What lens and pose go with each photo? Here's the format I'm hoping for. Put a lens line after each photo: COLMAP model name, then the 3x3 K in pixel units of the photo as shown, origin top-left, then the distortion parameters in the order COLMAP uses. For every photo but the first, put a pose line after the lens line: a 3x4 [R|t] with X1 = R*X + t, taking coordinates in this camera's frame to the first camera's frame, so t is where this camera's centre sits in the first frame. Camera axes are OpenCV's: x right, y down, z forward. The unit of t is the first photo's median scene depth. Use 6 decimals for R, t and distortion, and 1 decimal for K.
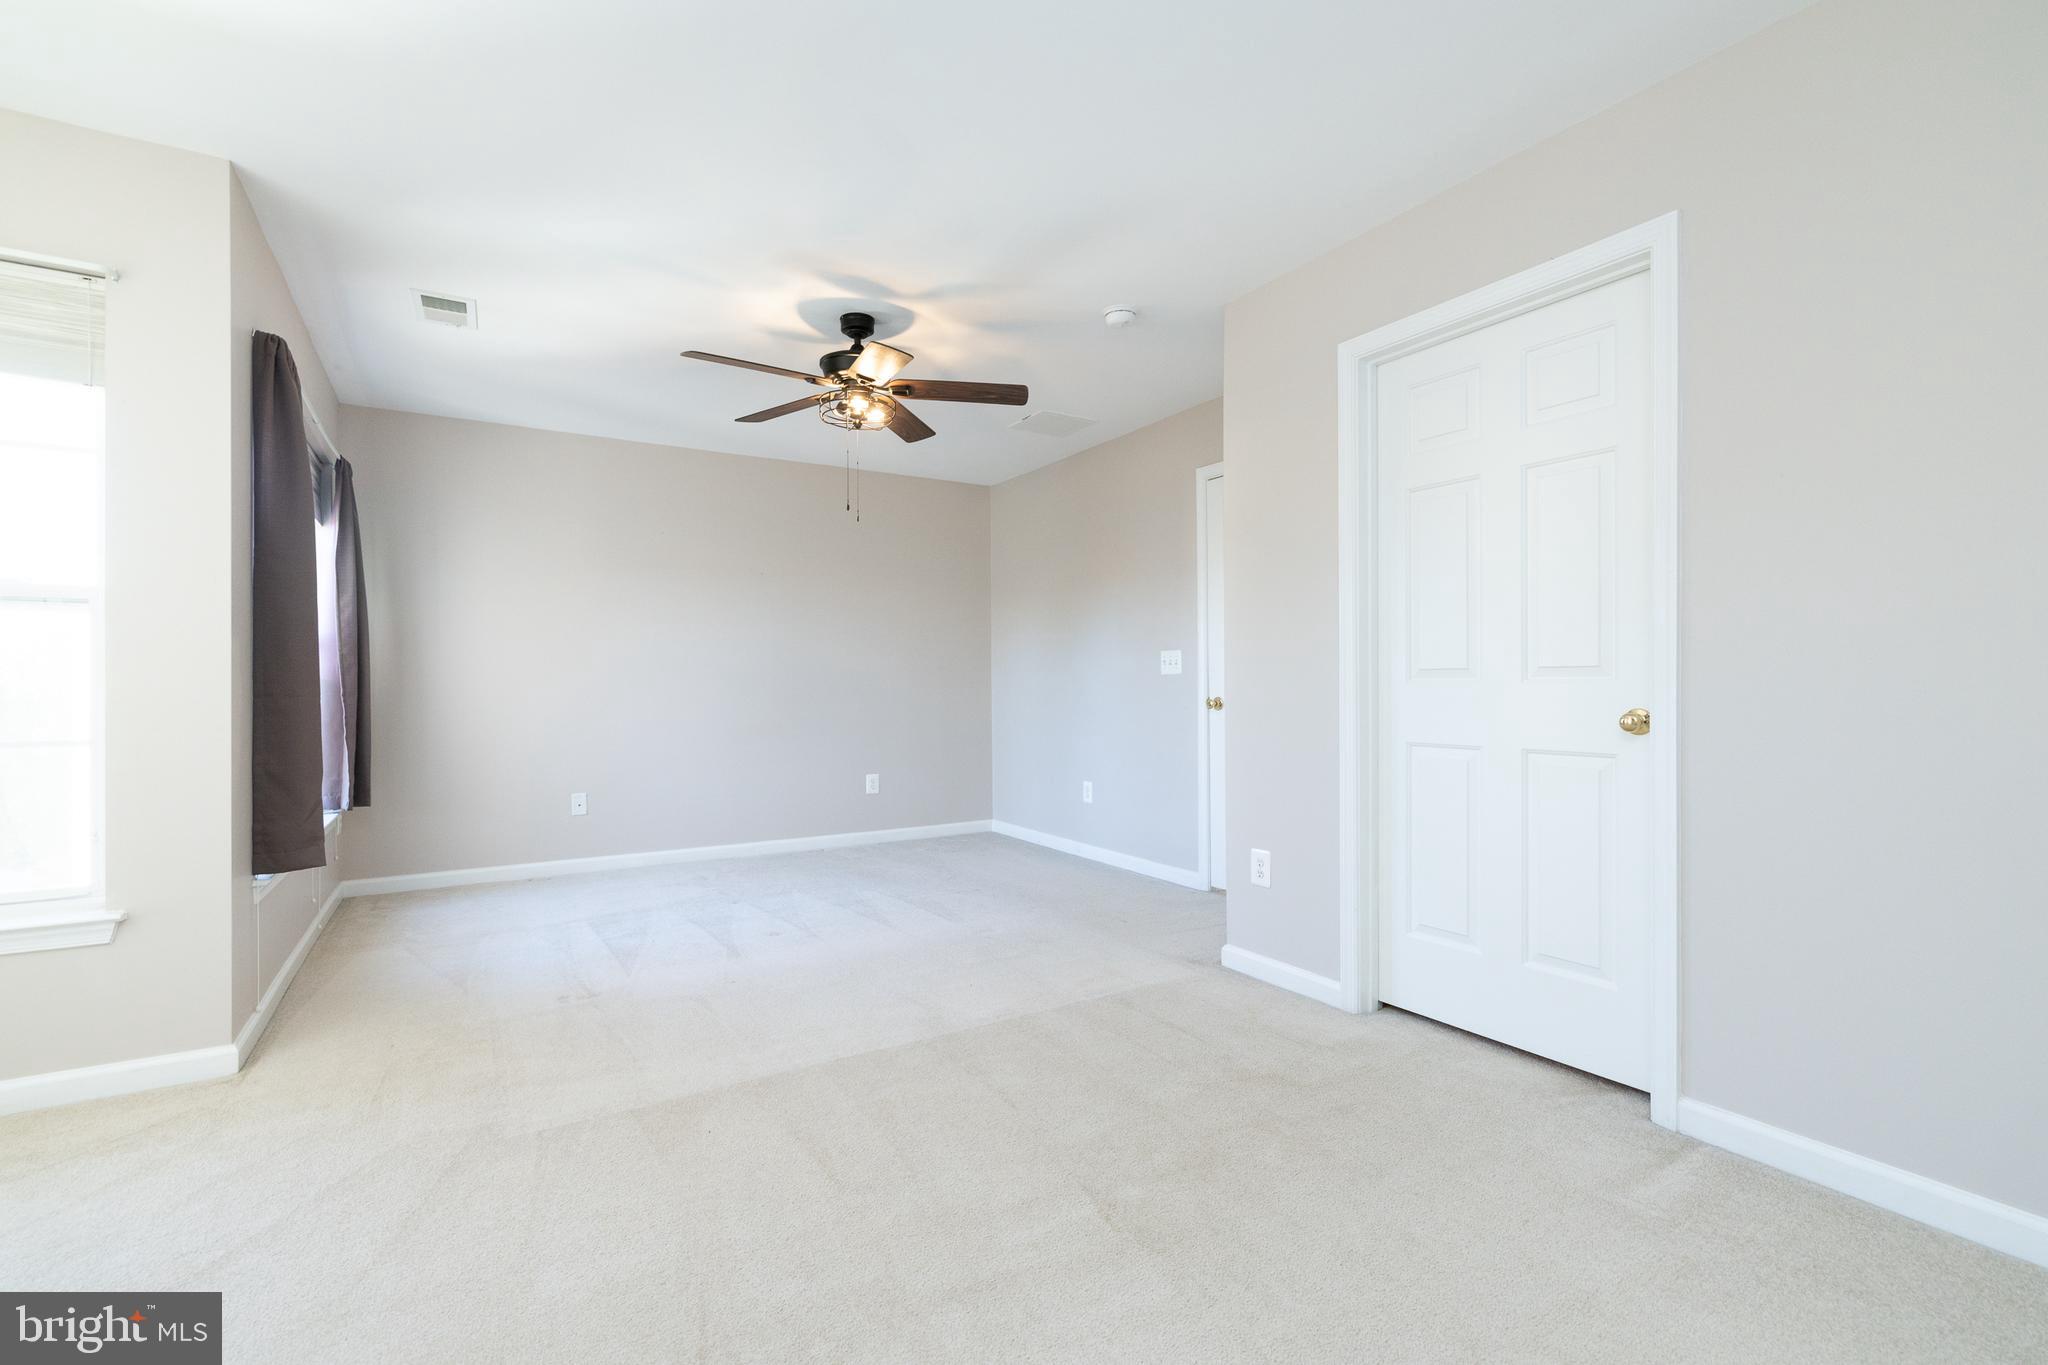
lens RADIAL K [[890.2, 0, 1029.4], [0, 890.2, 682.2], [0, 0, 1]] dist [0.000786, 0.001803]
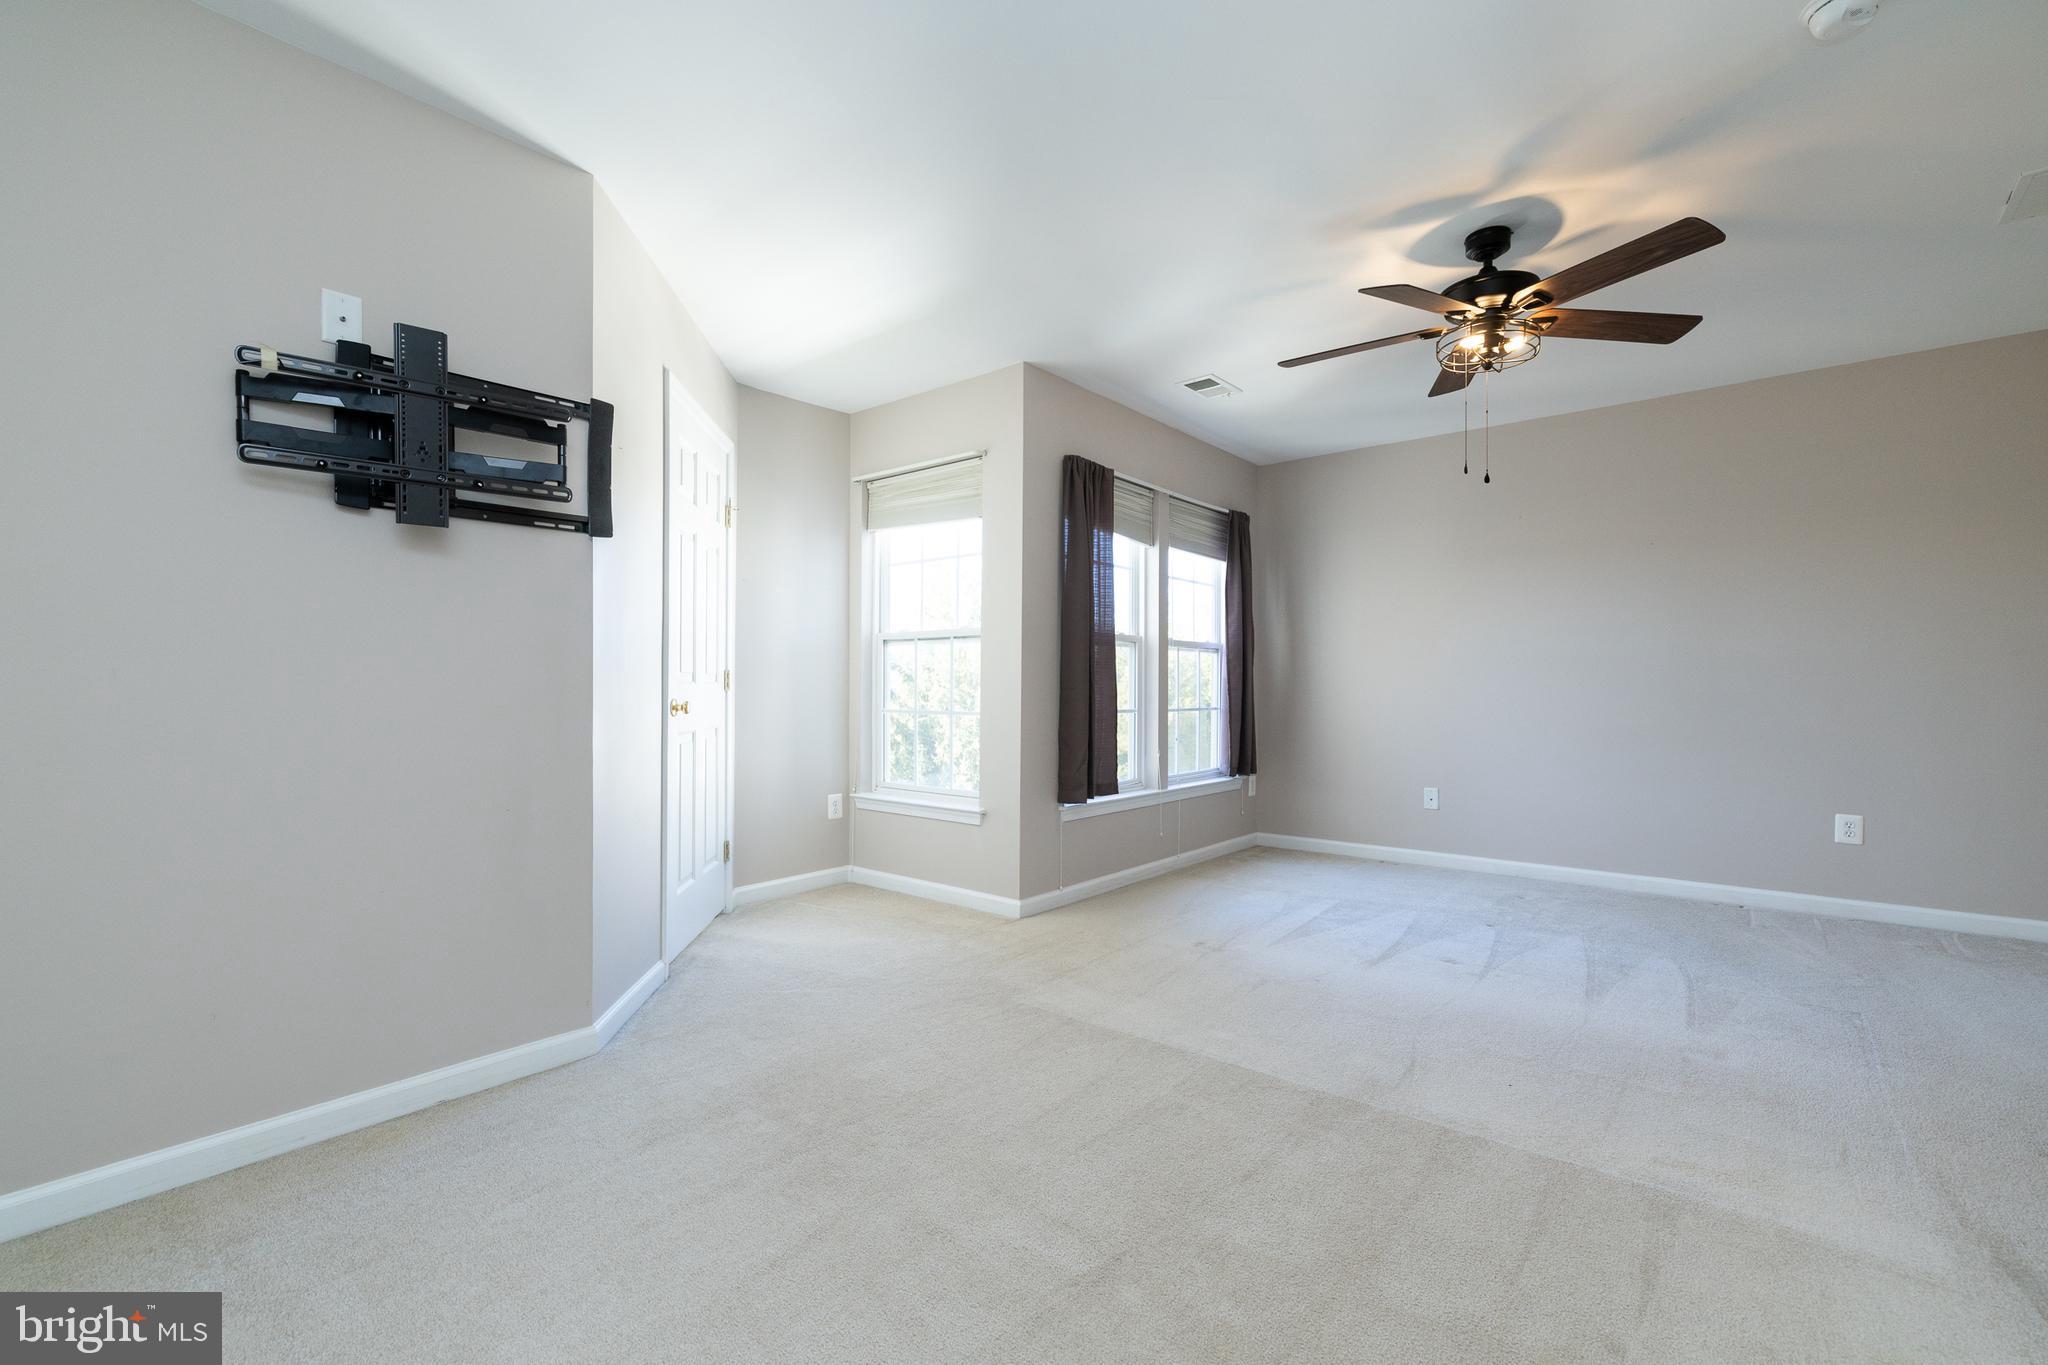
lens RADIAL K [[890.2, 0, 1030.3], [0, 890.2, 684.3], [0, 0, 1]] dist [0.000786, 0.001803]
pose [[0.315948, 0.002375, -0.948774, 0.476837], [0.002786, 0.999990, 0.003431, 0.001420], [0.948772, -0.003727, 0.315938, 0.357844]]
